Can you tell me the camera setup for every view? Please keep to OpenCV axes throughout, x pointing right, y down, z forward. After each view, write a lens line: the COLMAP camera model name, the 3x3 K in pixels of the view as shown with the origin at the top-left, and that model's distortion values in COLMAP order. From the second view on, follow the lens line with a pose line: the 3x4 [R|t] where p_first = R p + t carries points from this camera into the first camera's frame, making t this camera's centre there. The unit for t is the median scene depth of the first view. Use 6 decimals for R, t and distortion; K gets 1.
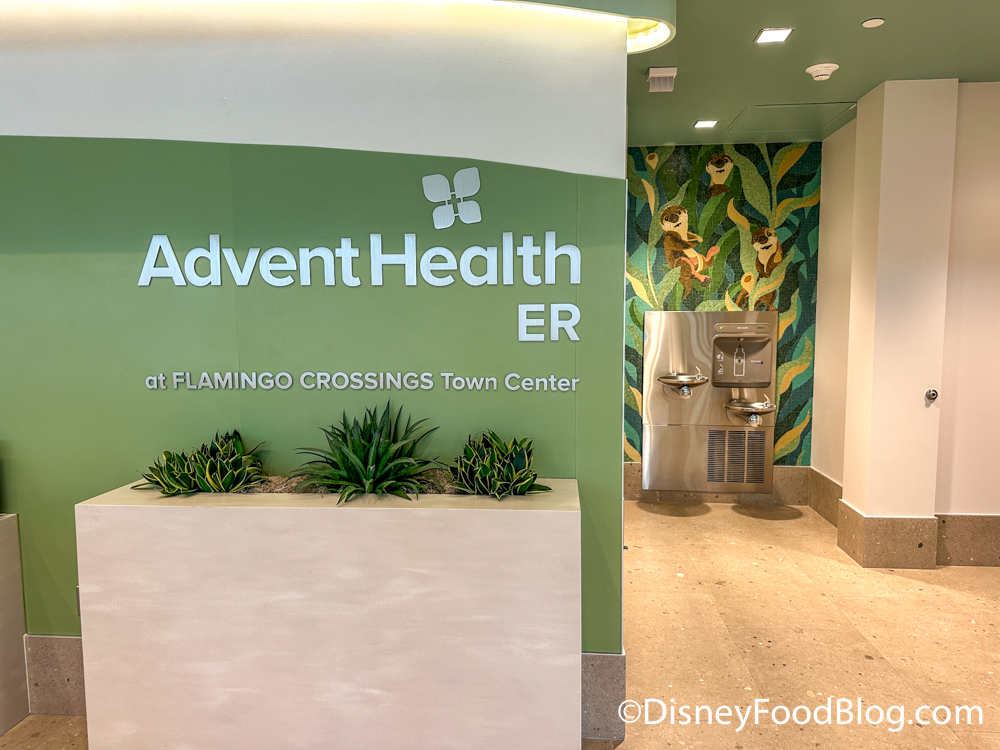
lens RADIAL K [[703.2, 0, 500.3], [0, 703.2, 378.0], [0, 0, 1]] dist [-0.000023, -0.009329]
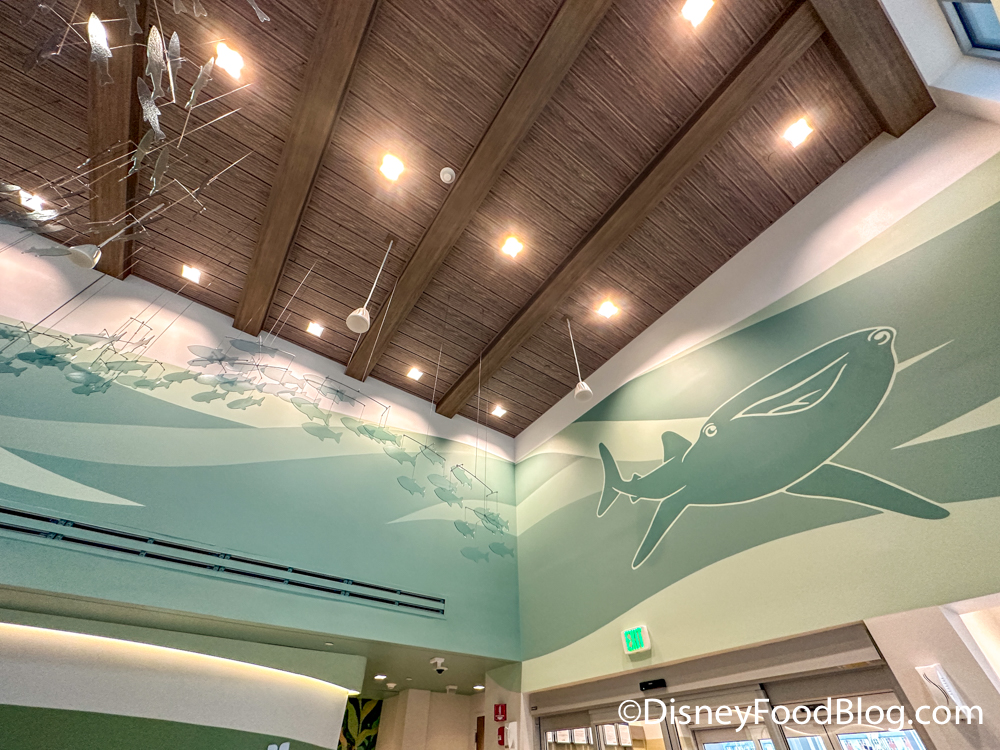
lens RADIAL K [[401.9, 0, 497.1], [0, 401.9, 374.3], [0, 0, 1]] dist [-0.000588, -0.000035]
pose [[0.764691, 0.466875, 0.444157, -0.395373], [0.044685, 0.649182, -0.759319, 0.009460], [-0.642846, 0.600491, 0.475562, -0.614328]]
